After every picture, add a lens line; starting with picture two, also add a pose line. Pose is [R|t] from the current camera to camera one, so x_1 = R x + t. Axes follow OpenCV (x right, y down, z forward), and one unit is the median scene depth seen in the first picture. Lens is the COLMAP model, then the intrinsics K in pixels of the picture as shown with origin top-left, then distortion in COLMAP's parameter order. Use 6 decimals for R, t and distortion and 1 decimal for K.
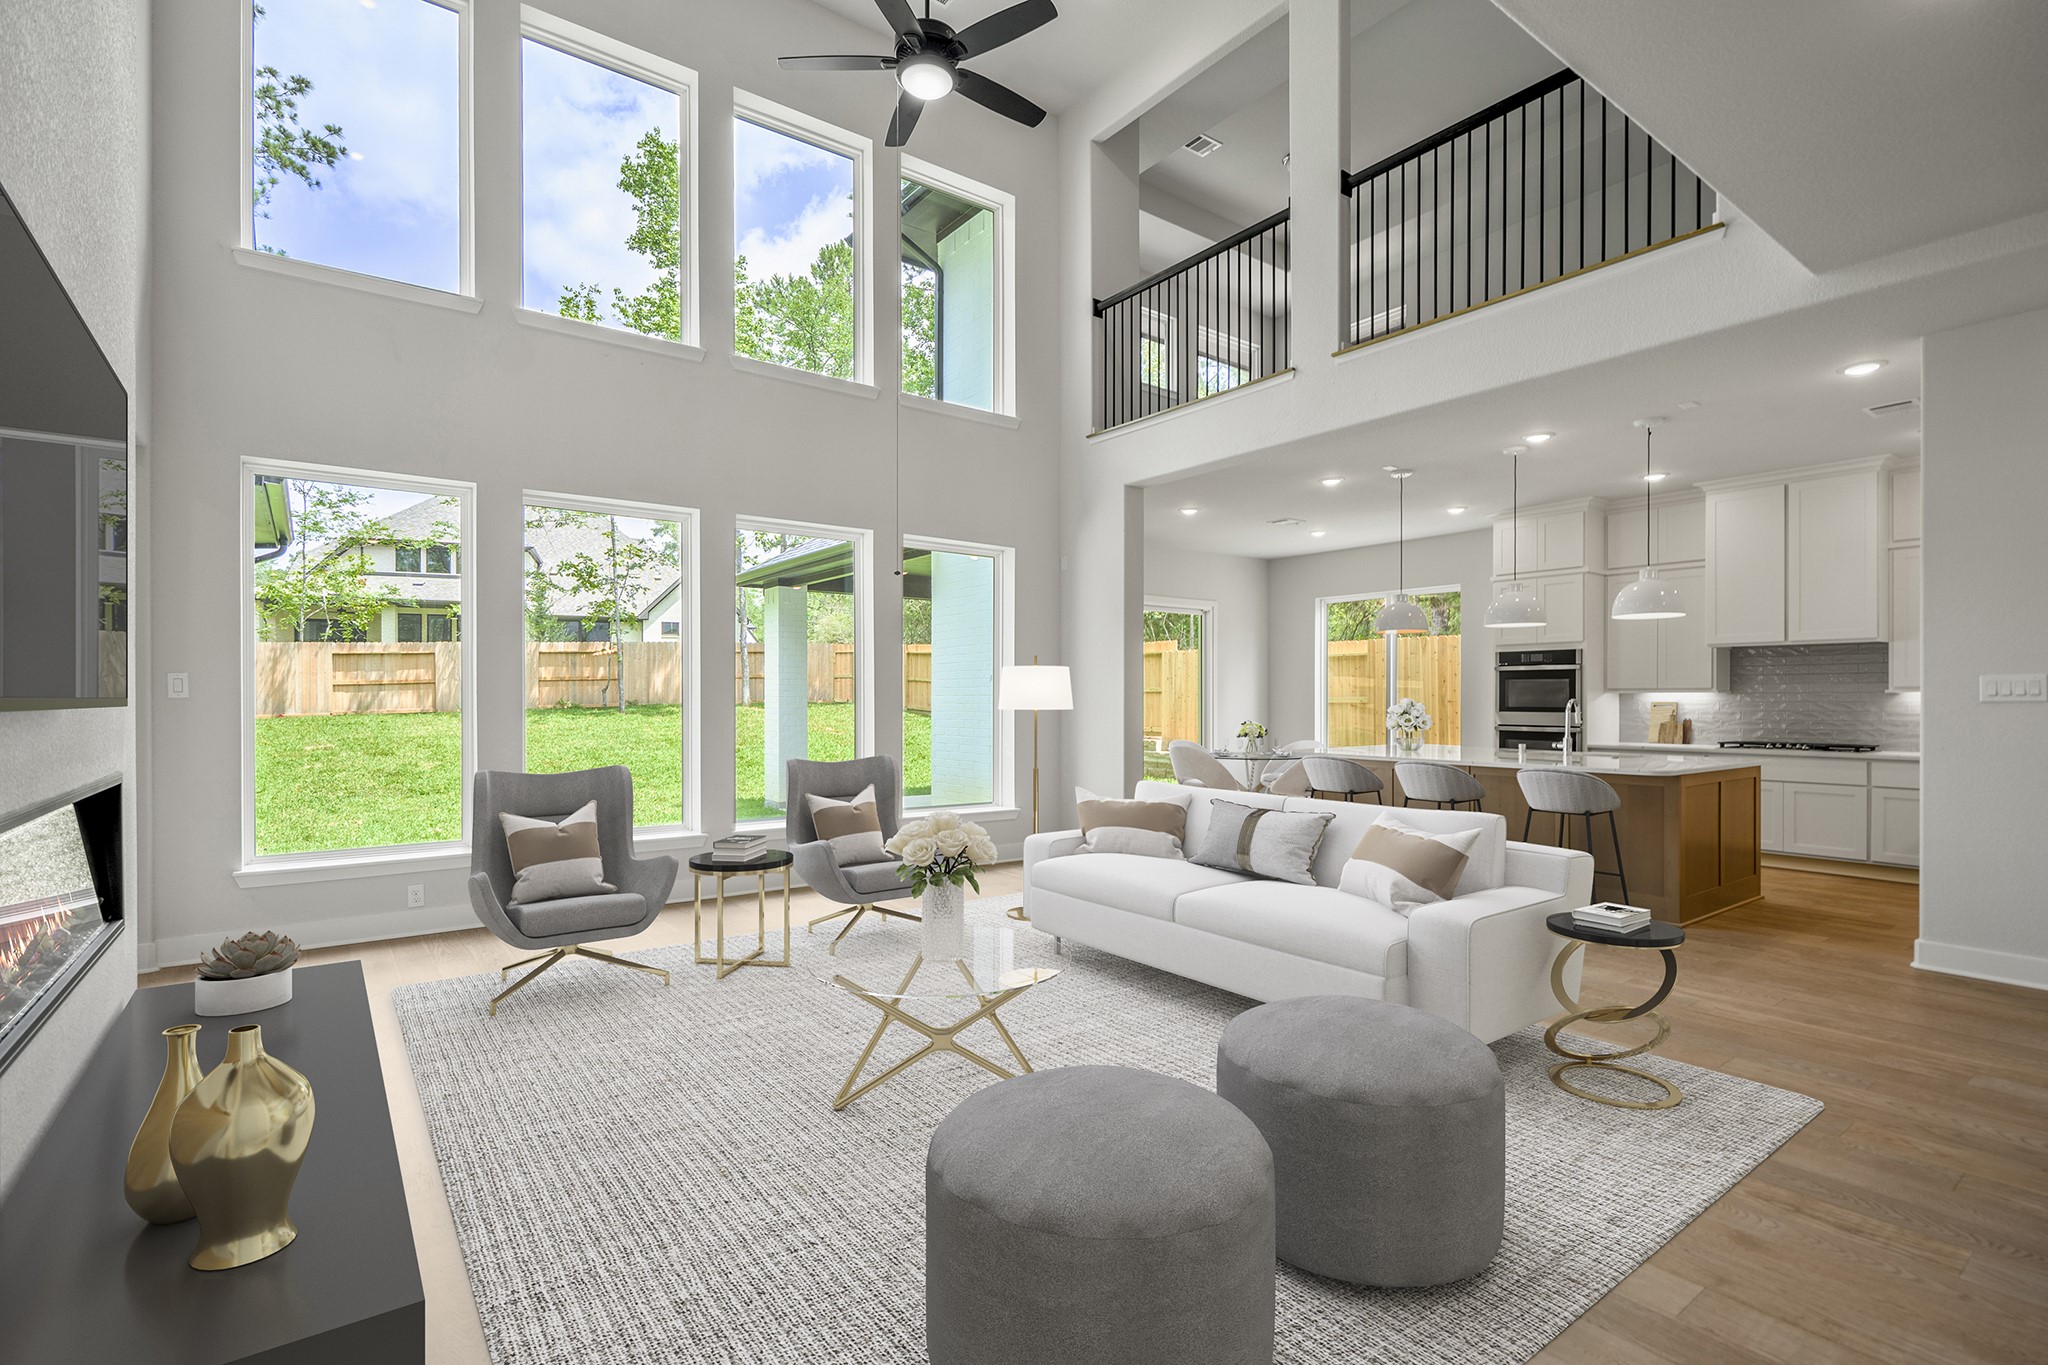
lens RADIAL K [[943.7, 0, 1021.5], [0, 943.7, 674.4], [0, 0, 1]] dist [0.001891, -0.000703]
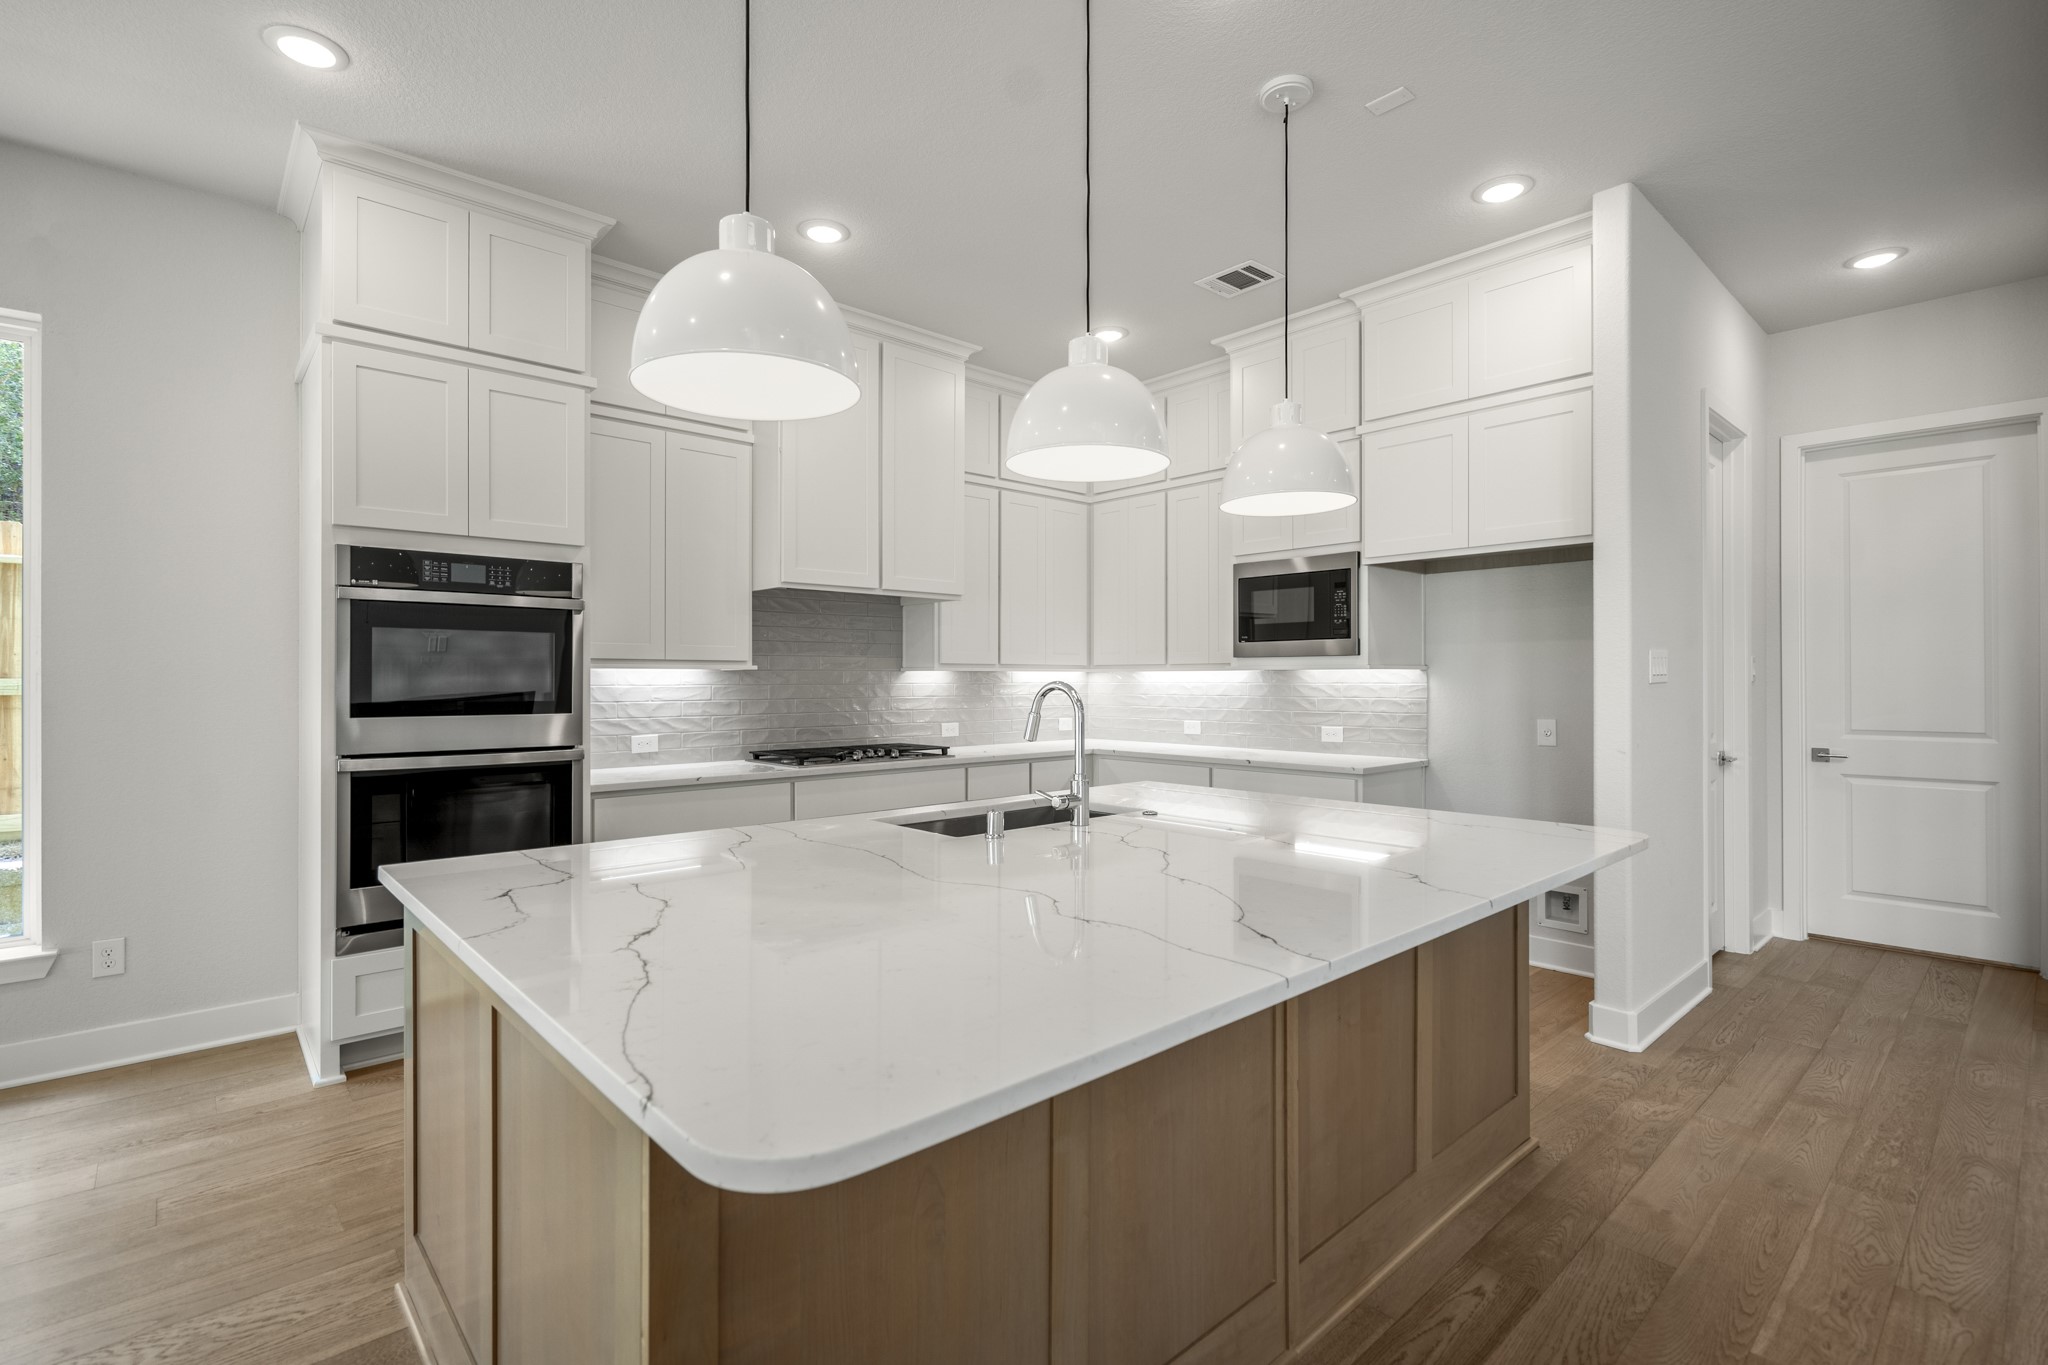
lens RADIAL K [[943.7, 0, 1021.5], [0, 943.7, 674.4], [0, 0, 1]] dist [0.001891, -0.000703]
pose [[-0.092063, 0.003928, 0.995745, 0.146584], [-0.024503, 0.999680, -0.006209, 0.020964], [-0.995452, -0.024971, -0.091938, 0.830116]]
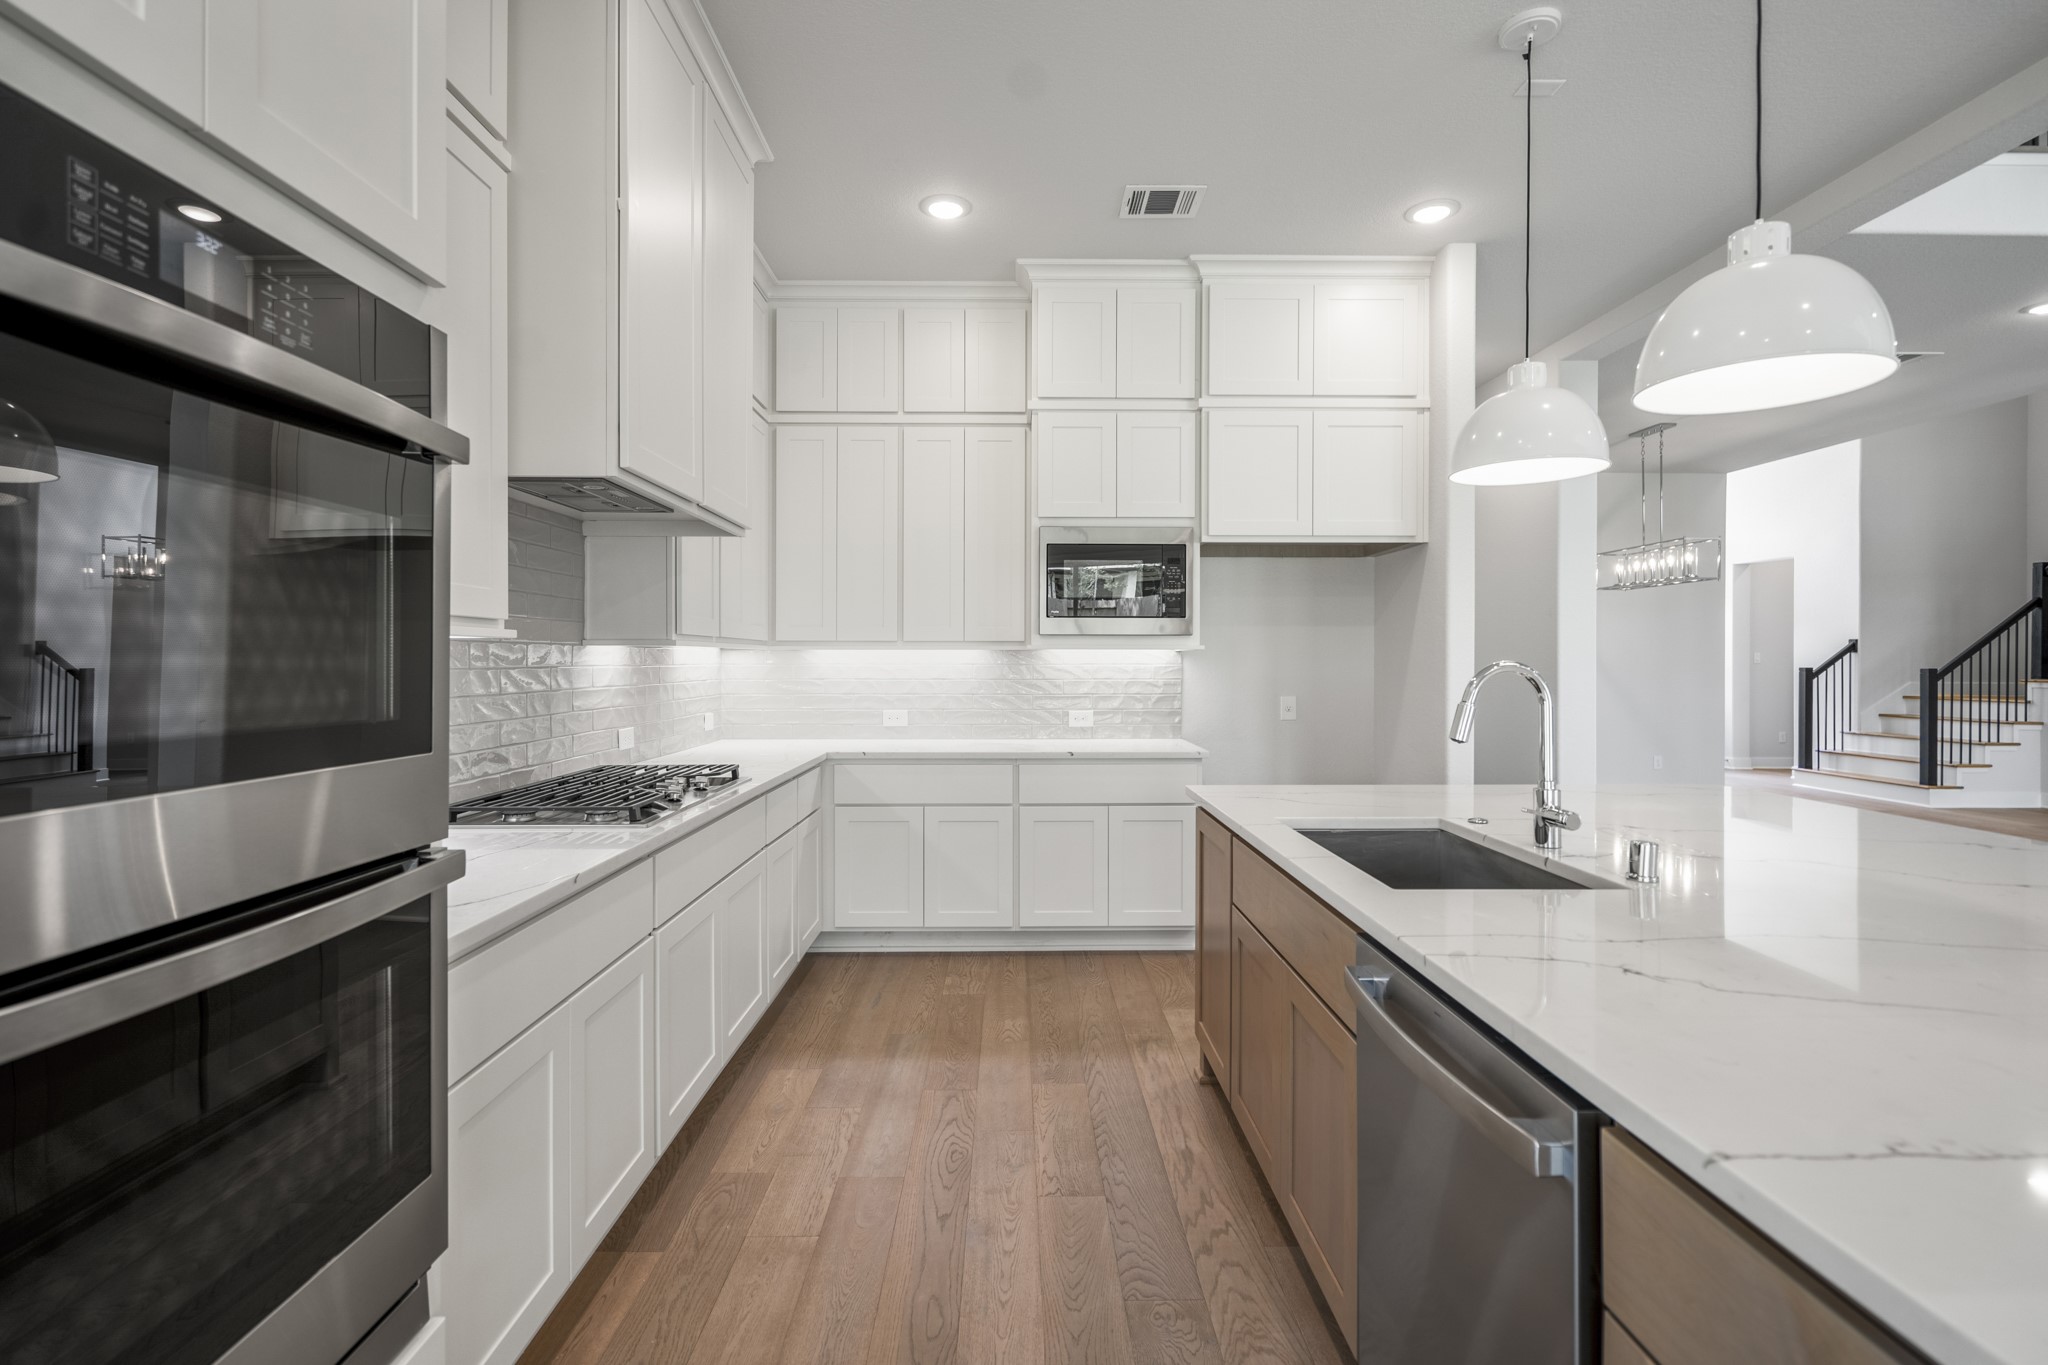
lens RADIAL K [[943.7, 0, 1021.5], [0, 943.7, 674.4], [0, 0, 1]] dist [0.001891, -0.000703]
pose [[-0.806051, -0.010370, 0.591756, 0.419358], [-0.017022, 0.999839, -0.005664, 0.027845], [-0.591602, -0.014638, -0.806097, 1.056302]]
